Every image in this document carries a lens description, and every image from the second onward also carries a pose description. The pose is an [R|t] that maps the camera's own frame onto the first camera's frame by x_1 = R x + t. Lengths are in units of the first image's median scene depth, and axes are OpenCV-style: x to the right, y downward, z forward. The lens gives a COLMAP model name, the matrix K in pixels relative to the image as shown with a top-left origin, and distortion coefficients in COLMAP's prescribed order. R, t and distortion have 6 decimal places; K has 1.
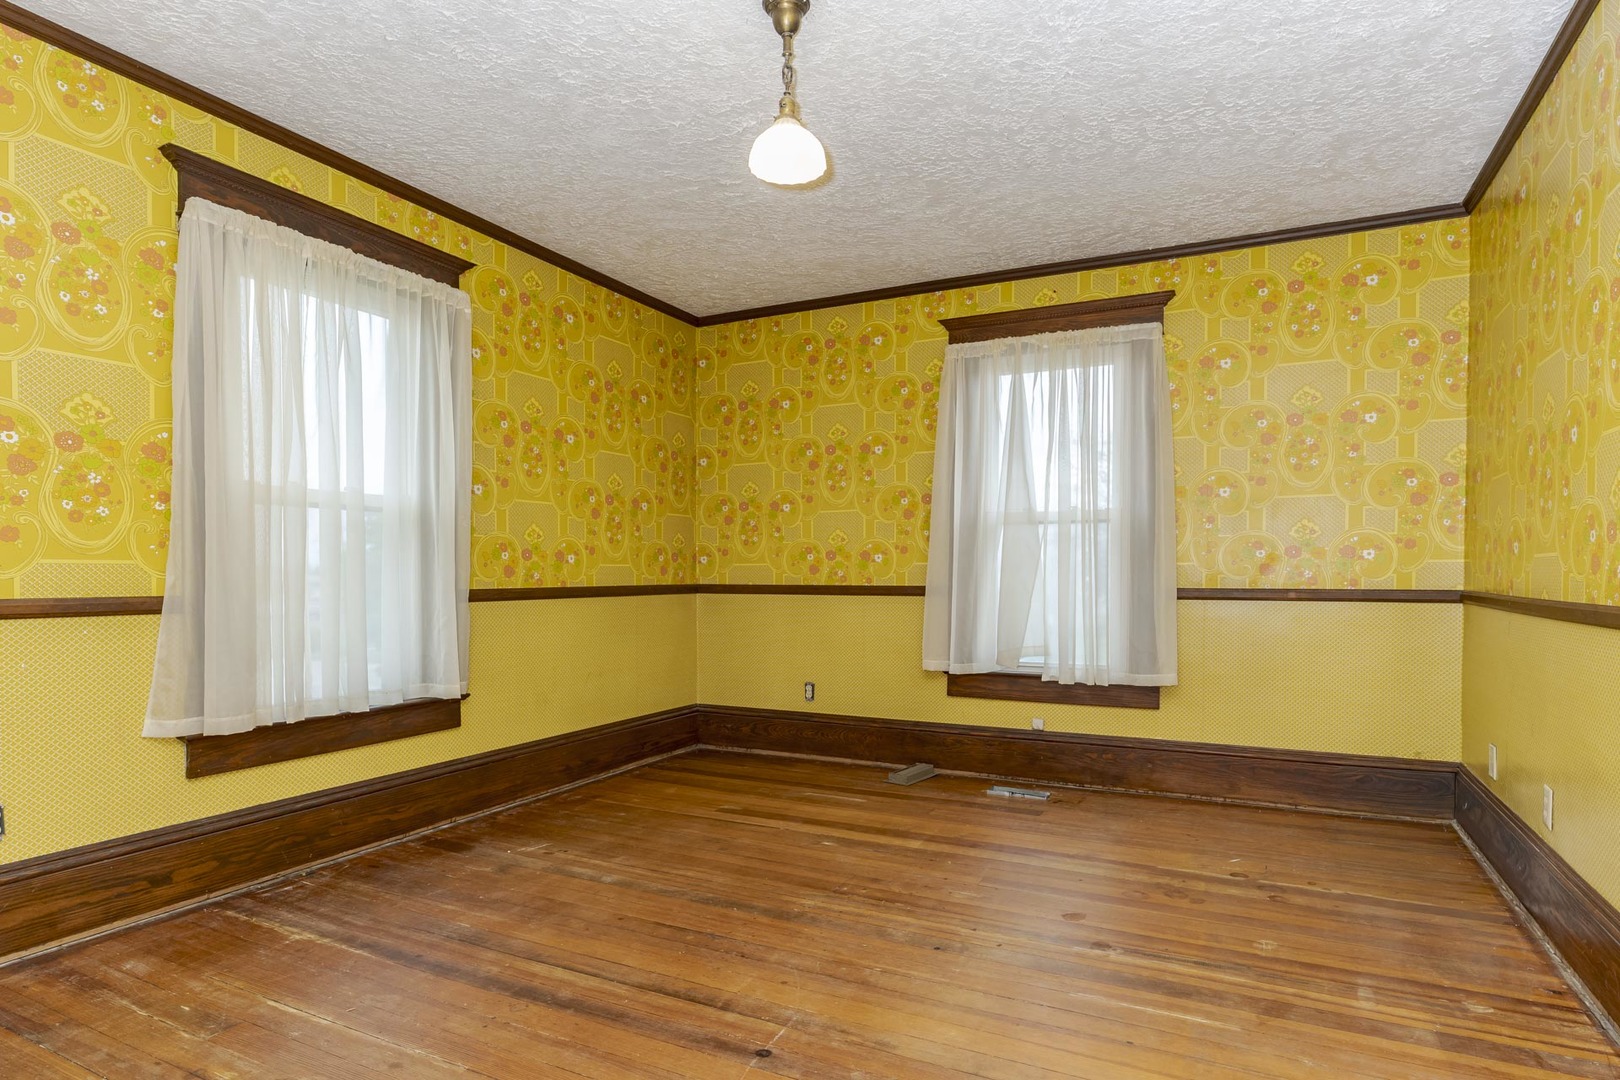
lens RADIAL K [[902.3, 0, 813.4], [0, 902.3, 591.4], [0, 0, 1]] dist [0.000978, 0.000450]
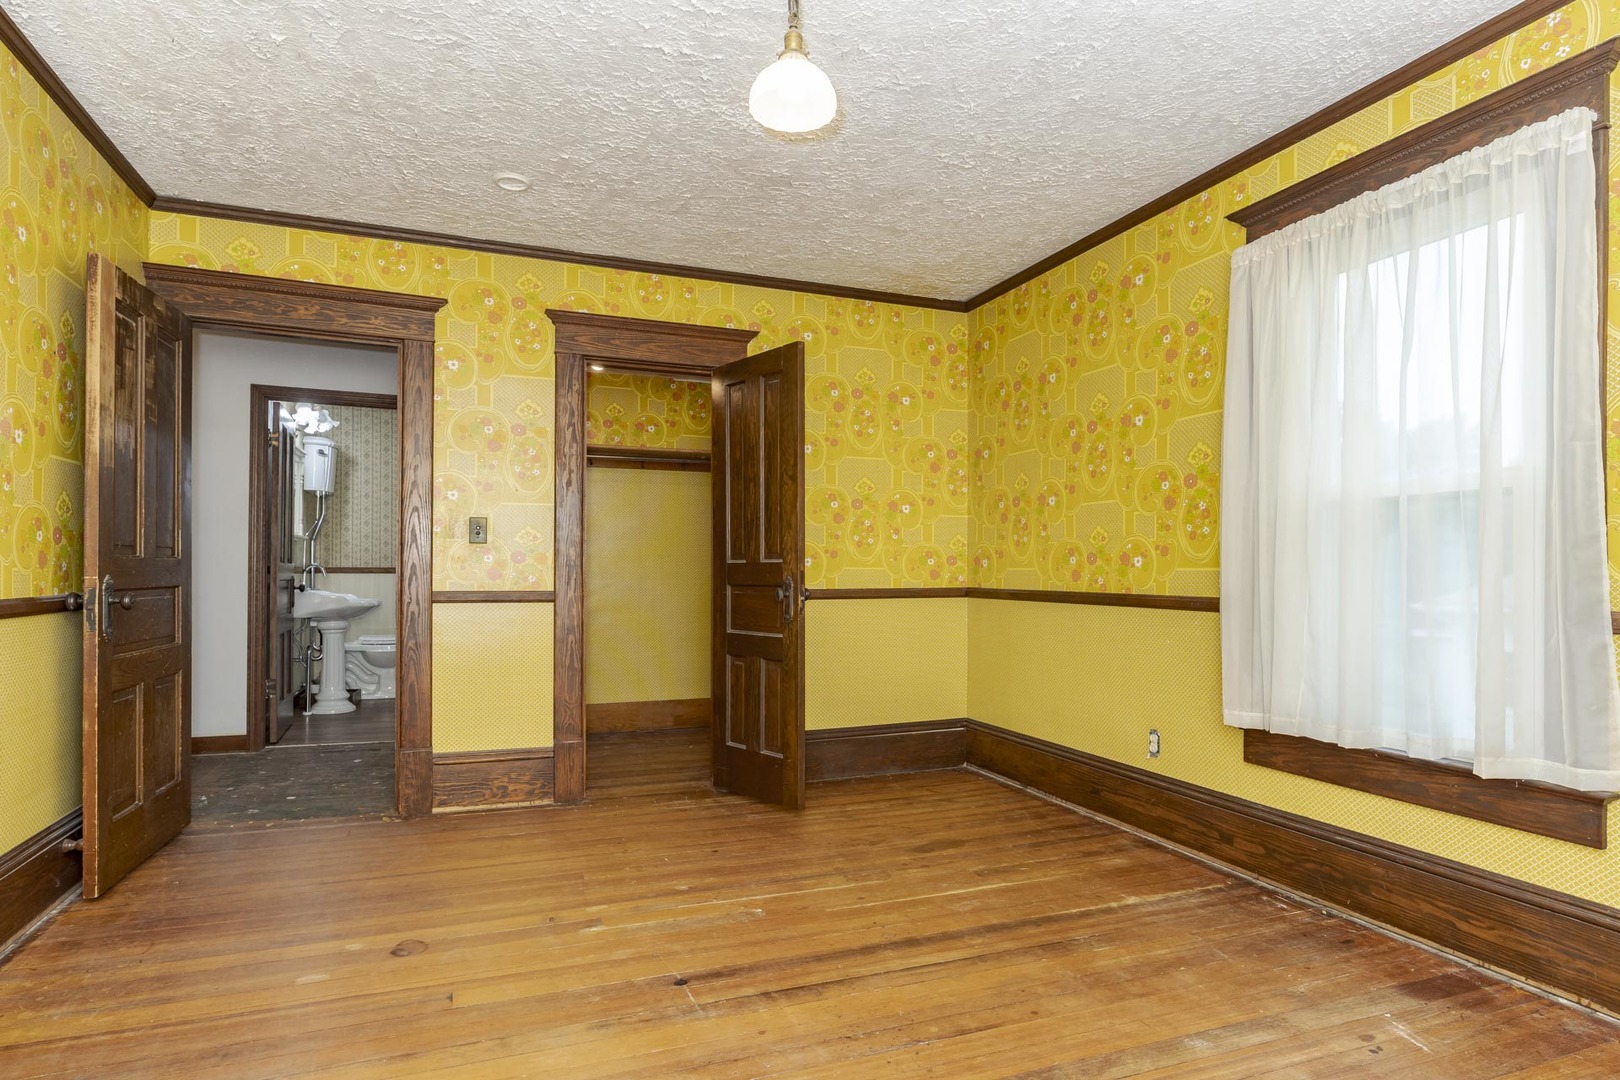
lens RADIAL K [[875.0, 0, 812.6], [0, 875.0, 566.1], [0, 0, 1]] dist [-0.000582, -0.000415]
pose [[-0.672714, -0.009517, -0.739841, 0.489151], [-0.019994, 0.999786, 0.005319, -0.032227], [0.739632, 0.018371, -0.672760, 1.351518]]
